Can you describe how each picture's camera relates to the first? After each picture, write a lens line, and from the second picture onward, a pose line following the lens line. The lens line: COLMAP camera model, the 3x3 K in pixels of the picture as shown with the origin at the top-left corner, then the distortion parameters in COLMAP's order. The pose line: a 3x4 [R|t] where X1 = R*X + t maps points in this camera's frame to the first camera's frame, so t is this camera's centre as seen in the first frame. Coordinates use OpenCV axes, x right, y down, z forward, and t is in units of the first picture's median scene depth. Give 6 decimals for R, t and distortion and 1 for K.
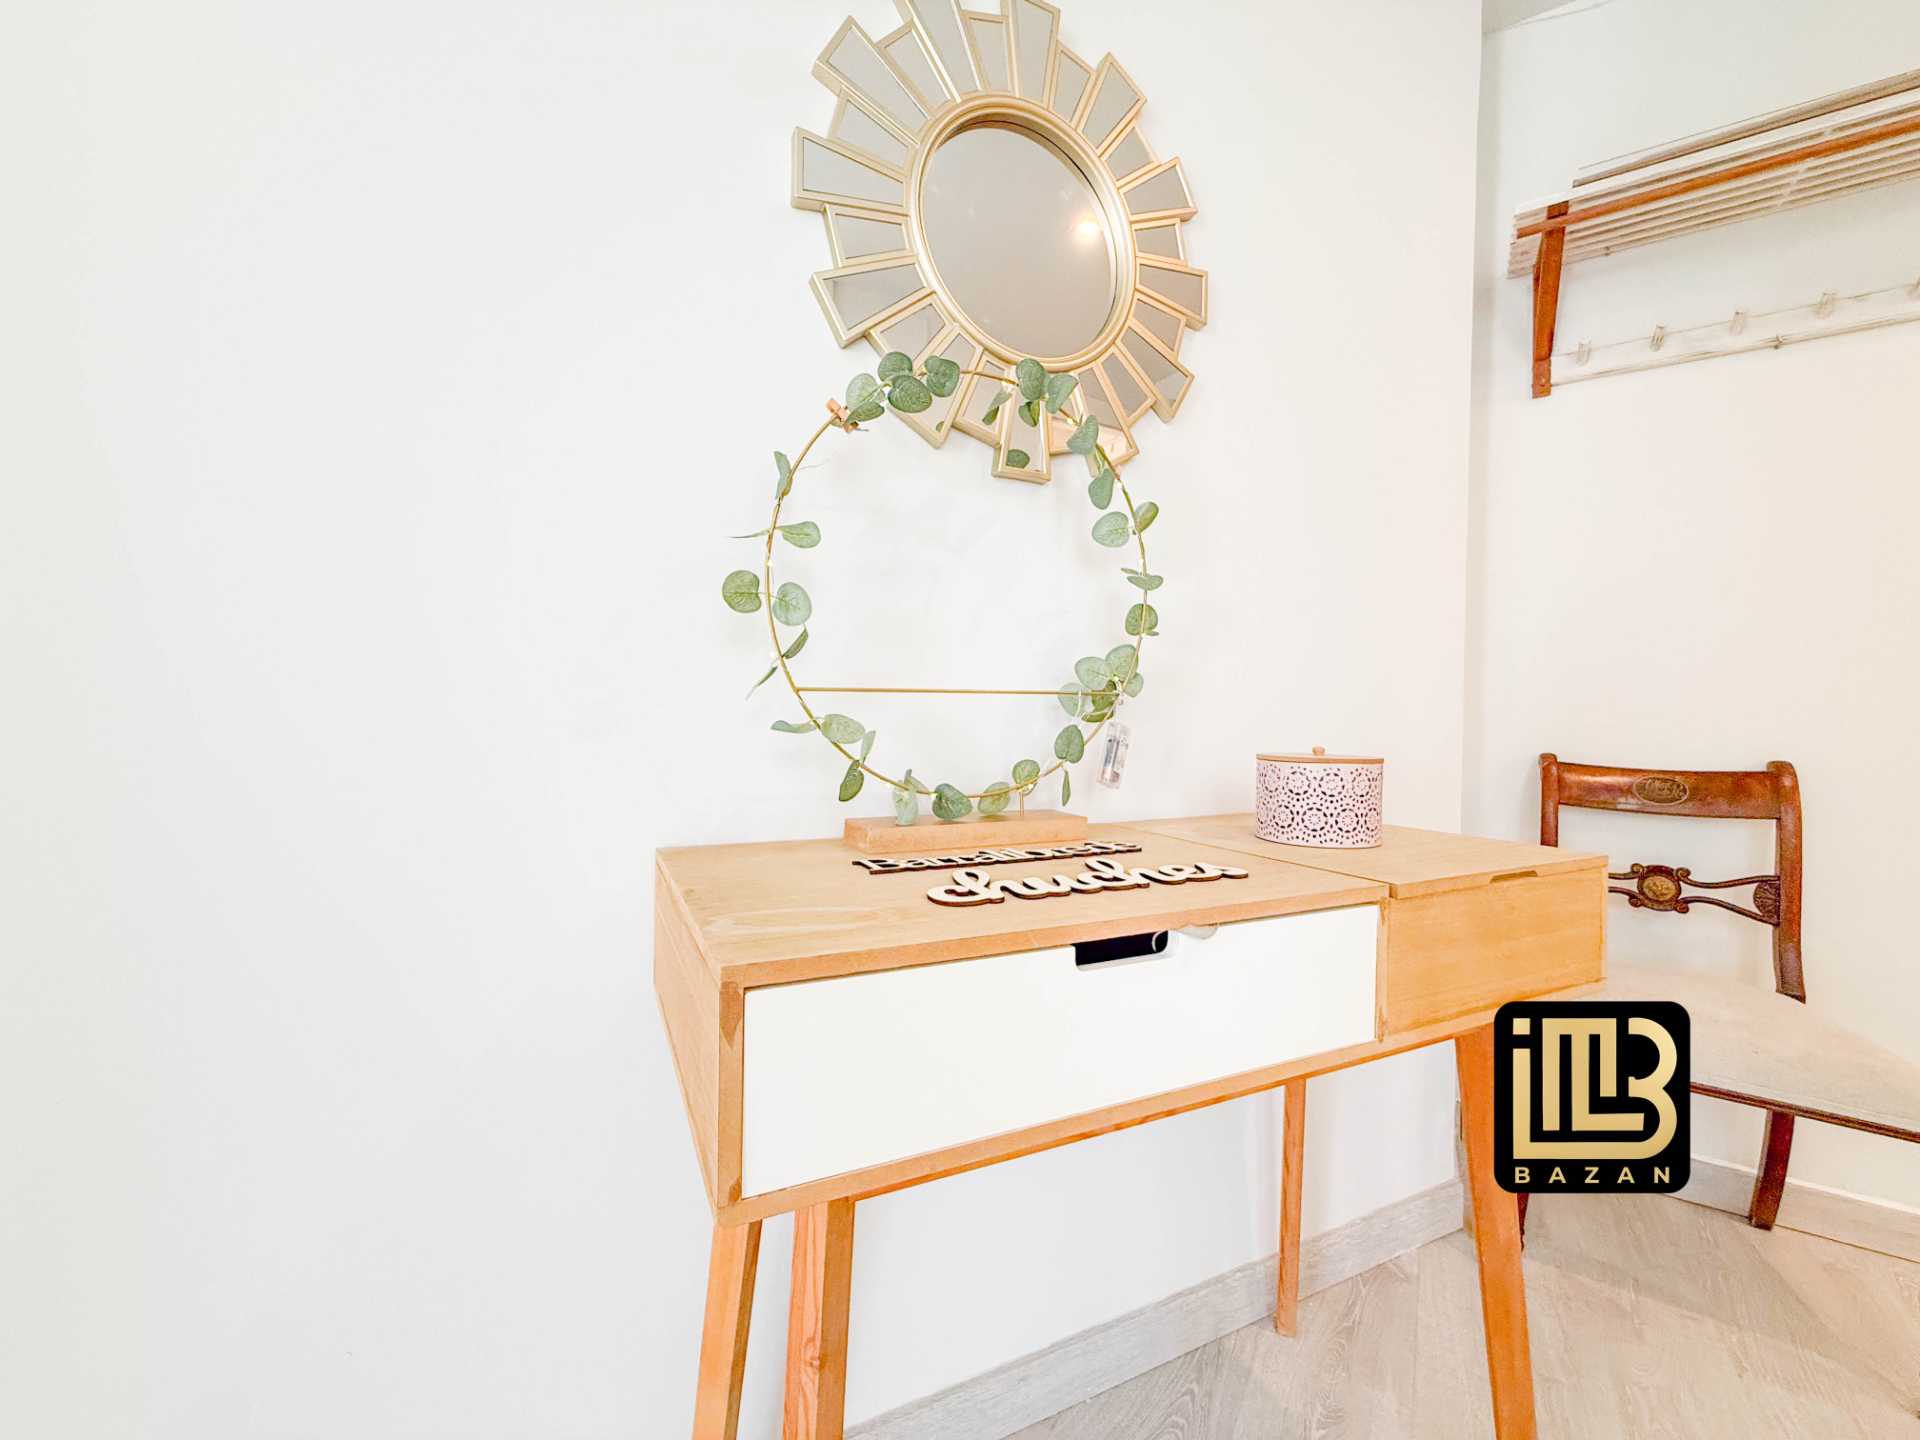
lens RADIAL K [[763.4, 0, 942.6], [0, 763.4, 706.5], [0, 0, 1]] dist [-0.002519, 0.000544]
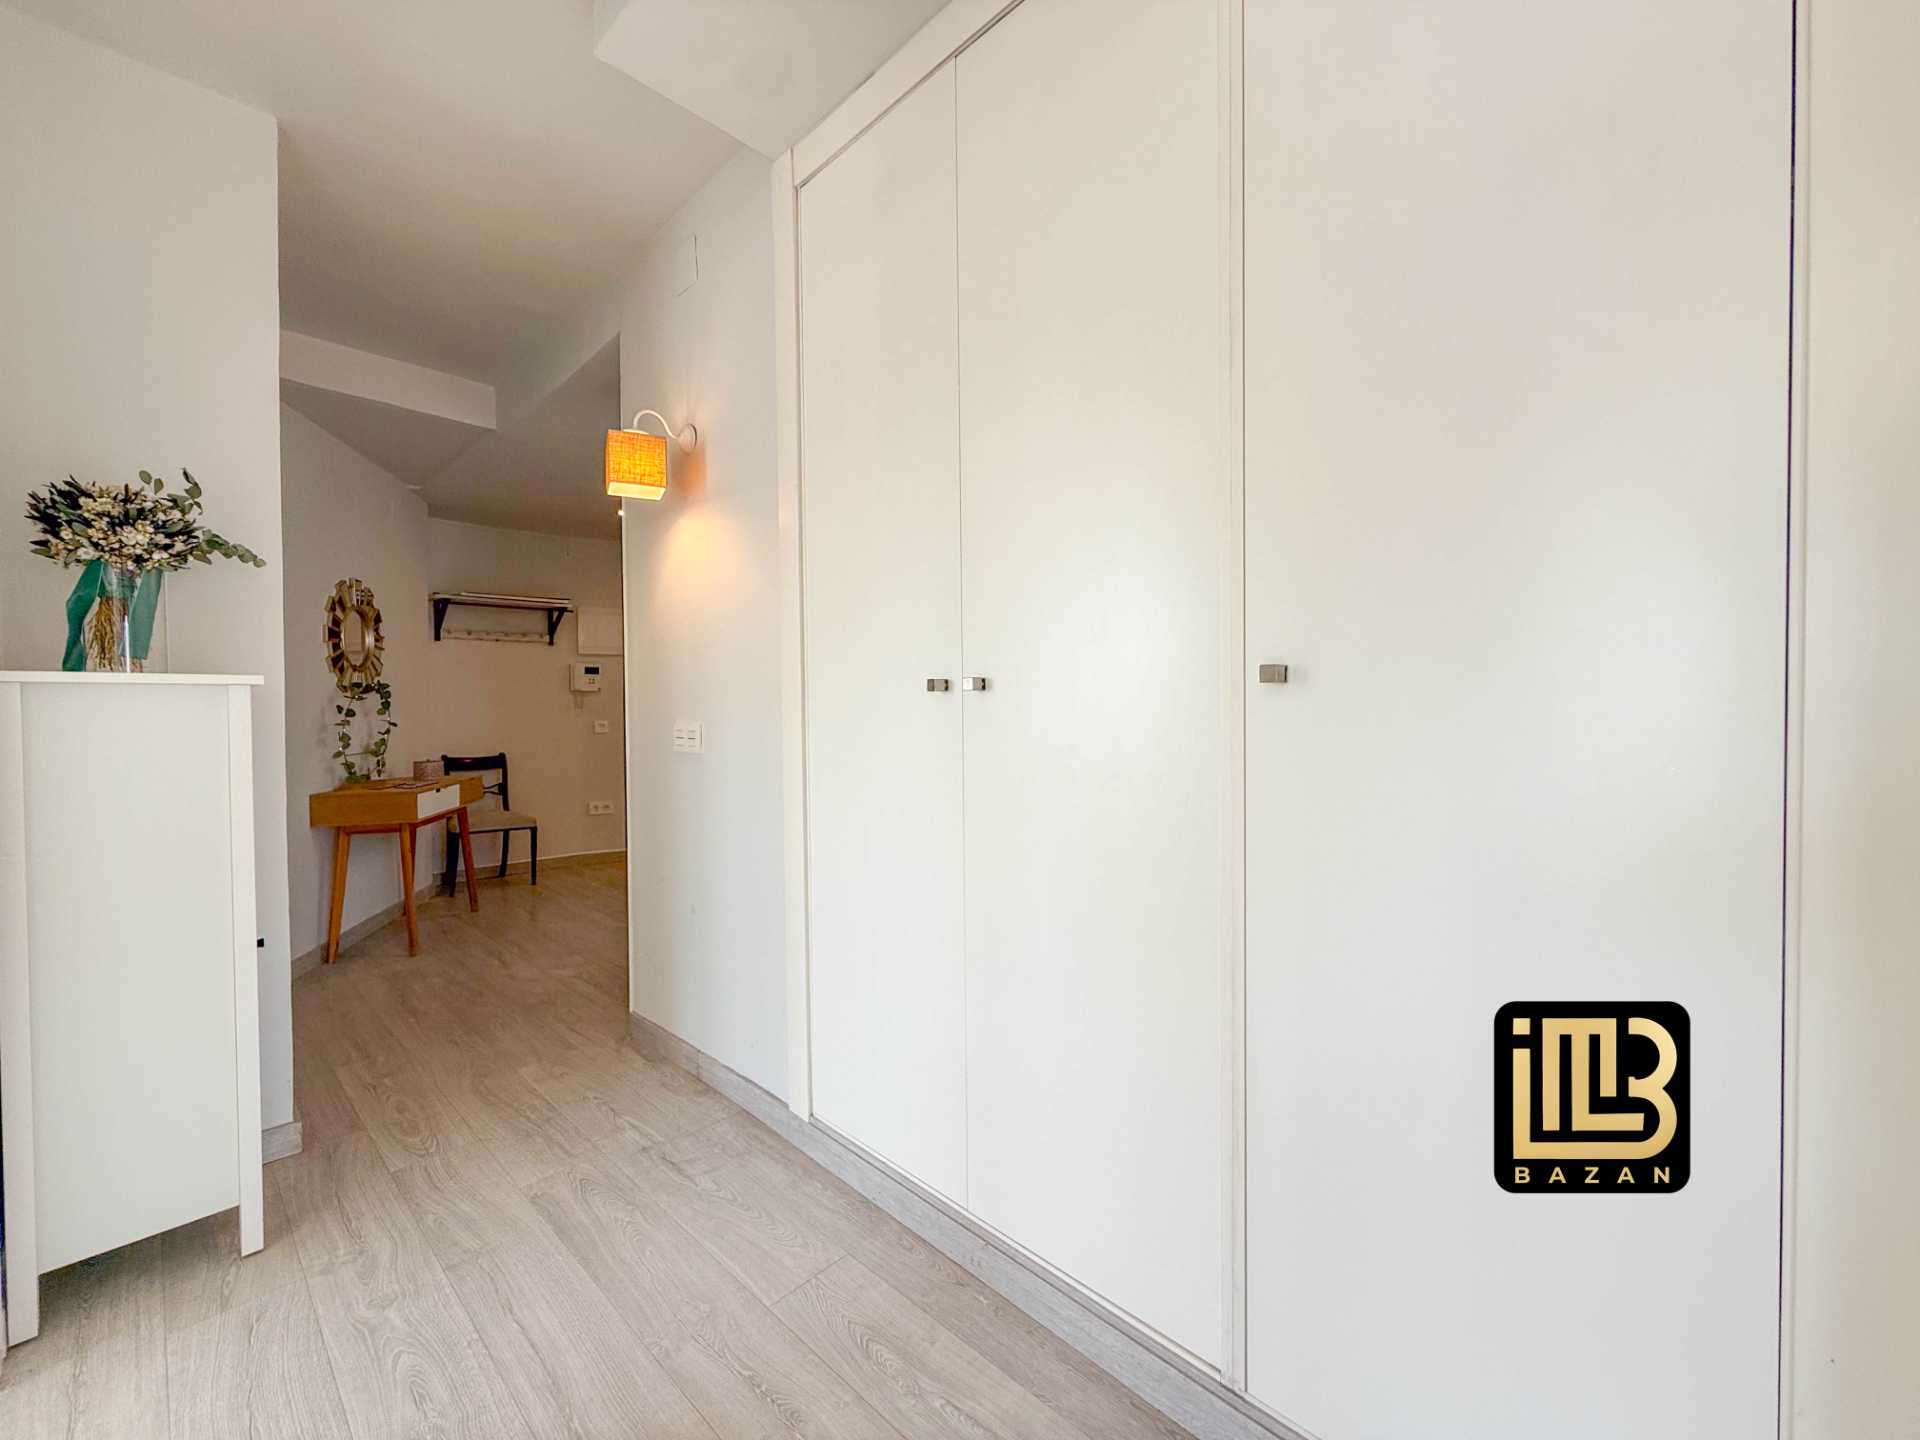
lens RADIAL K [[763.4, 0, 949.0], [0, 763.4, 732.6], [0, 0, 1]] dist [-0.002519, 0.000544]
pose [[0.185138, -0.046560, 0.981609, -2.146349], [0.008285, 0.998915, 0.045818, -0.180579], [-0.982678, -0.000350, 0.185323, -1.837664]]
